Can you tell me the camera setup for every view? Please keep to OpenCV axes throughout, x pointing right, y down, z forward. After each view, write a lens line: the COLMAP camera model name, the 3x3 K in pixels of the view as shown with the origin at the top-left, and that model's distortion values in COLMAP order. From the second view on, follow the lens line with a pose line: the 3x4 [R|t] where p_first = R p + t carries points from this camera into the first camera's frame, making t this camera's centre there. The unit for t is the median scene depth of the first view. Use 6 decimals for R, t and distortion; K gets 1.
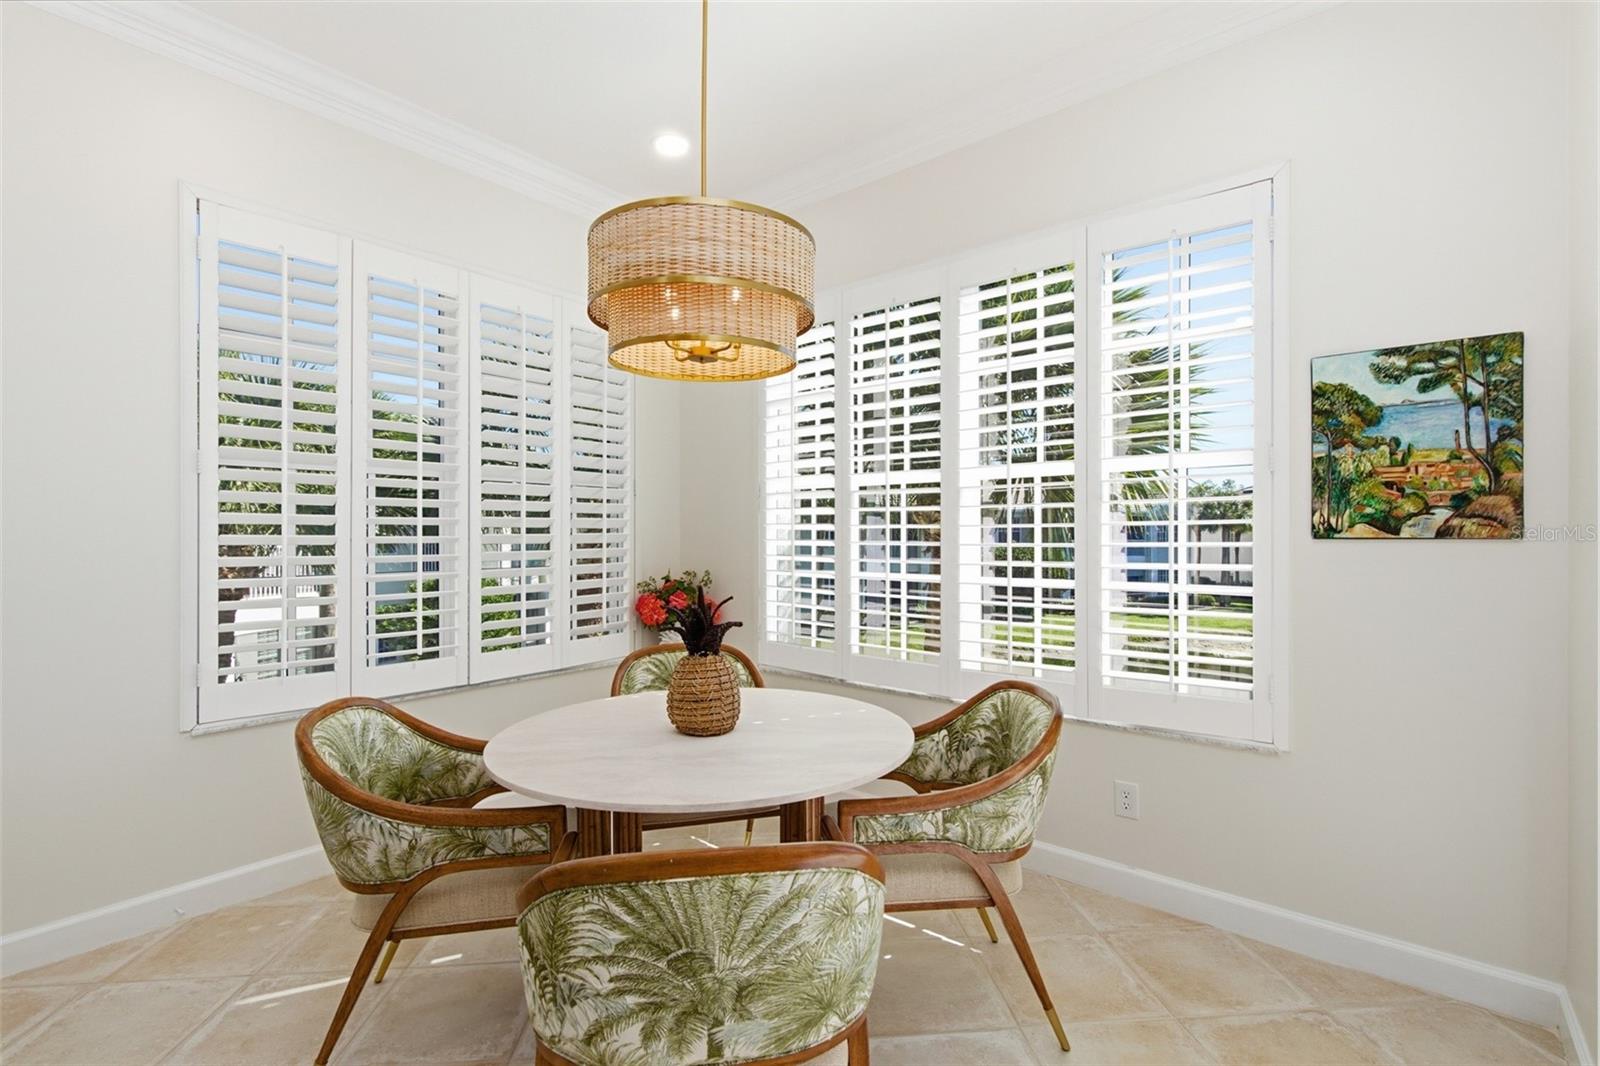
lens RADIAL K [[733.6, 0, 803.7], [0, 733.6, 534.2], [0, 0, 1]] dist [0.000016, 0.000710]
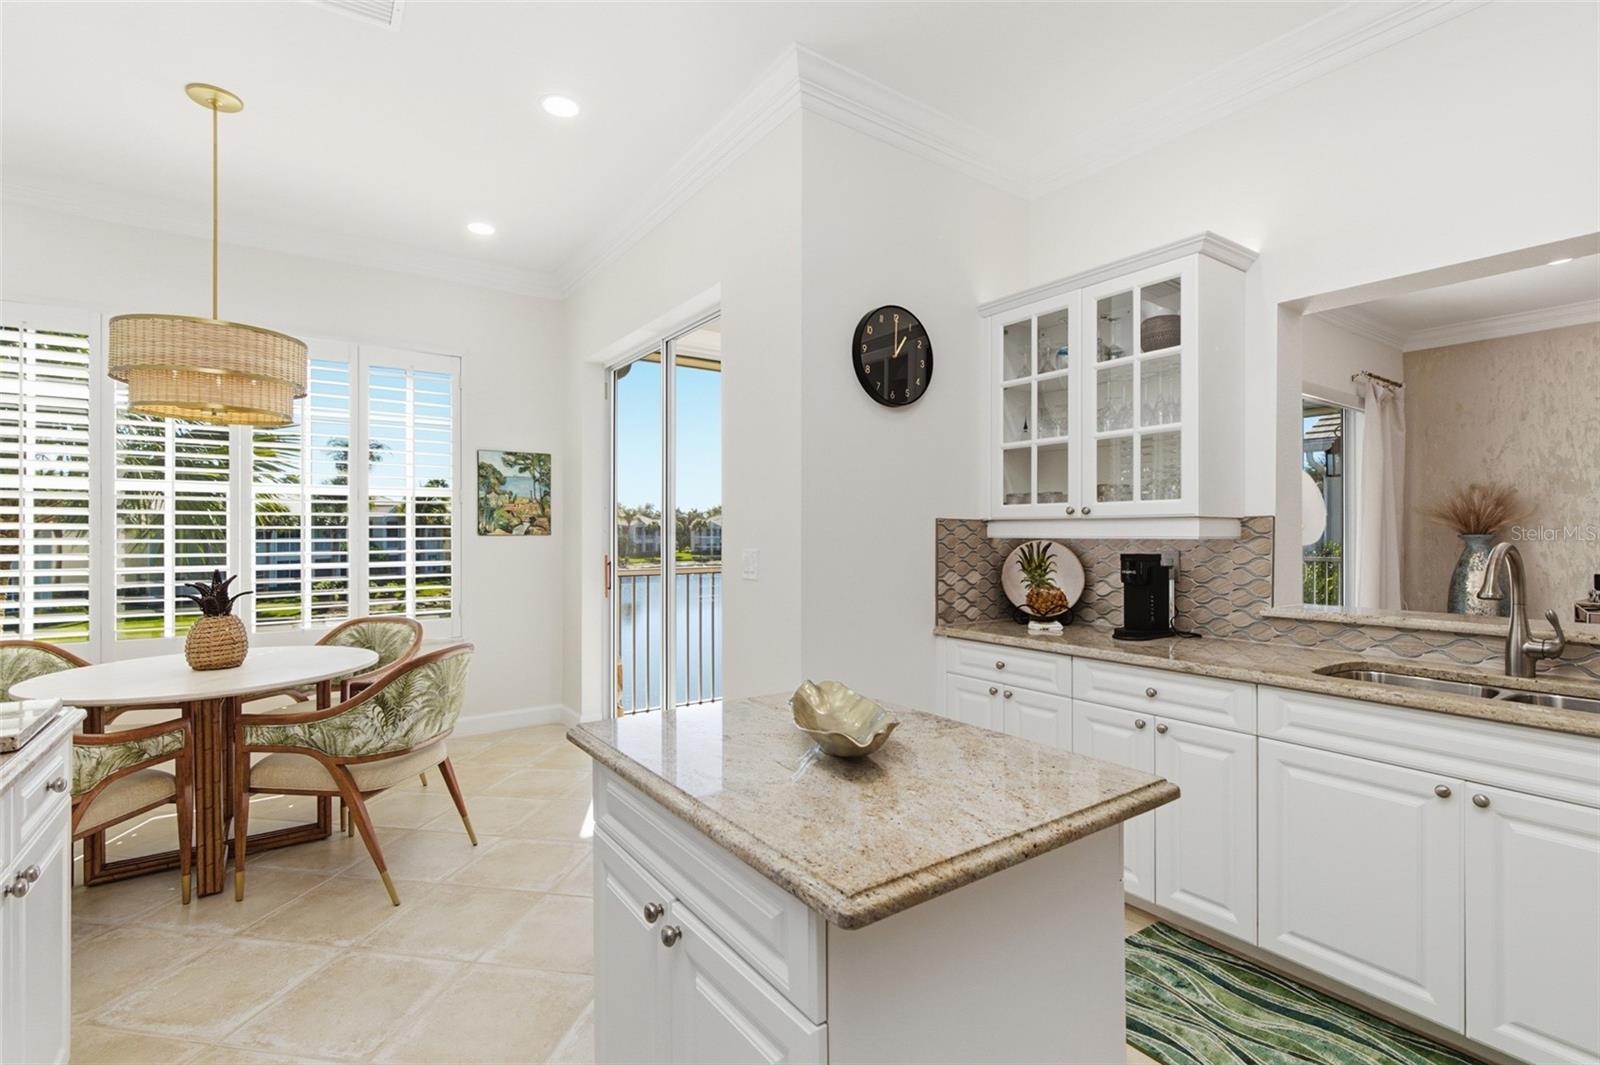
lens RADIAL K [[736.8, 0, 804.9], [0, 736.8, 531.8], [0, 0, 1]] dist [0.001032, 0.000384]
pose [[0.256512, 0.002304, 0.966538, -1.170512], [0.000865, 0.999996, -0.002613, 0.002105], [-0.966541, 0.001506, 0.256509, -0.474474]]
